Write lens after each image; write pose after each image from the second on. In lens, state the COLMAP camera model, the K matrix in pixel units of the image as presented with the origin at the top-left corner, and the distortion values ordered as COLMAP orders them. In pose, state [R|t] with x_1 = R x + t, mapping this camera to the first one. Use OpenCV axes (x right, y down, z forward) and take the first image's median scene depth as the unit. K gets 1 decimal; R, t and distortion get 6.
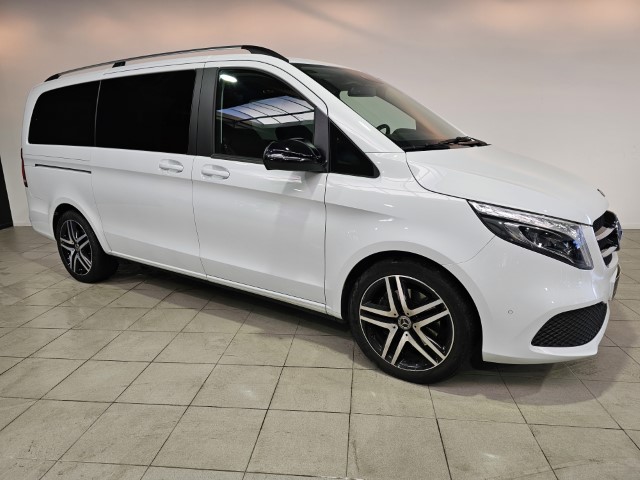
lens RADIAL K [[439.9, 0, 316.2], [0, 439.9, 242.8], [0, 0, 1]] dist [0.035512, -0.029879]
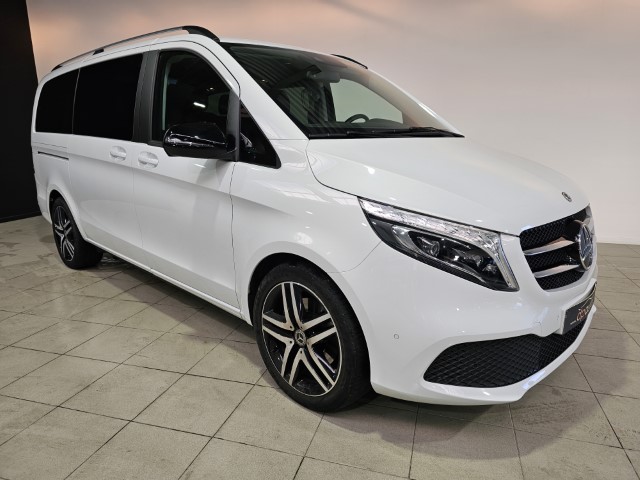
lens RADIAL K [[439.9, 0, 325.2], [0, 439.9, 239.2], [0, 0, 1]] dist [0.035512, -0.029879]
pose [[0.985751, 0.056531, -0.158426, 0.353081], [-0.058289, 0.998279, -0.006466, -0.007497], [0.157787, 0.015608, 0.987350, 0.148237]]
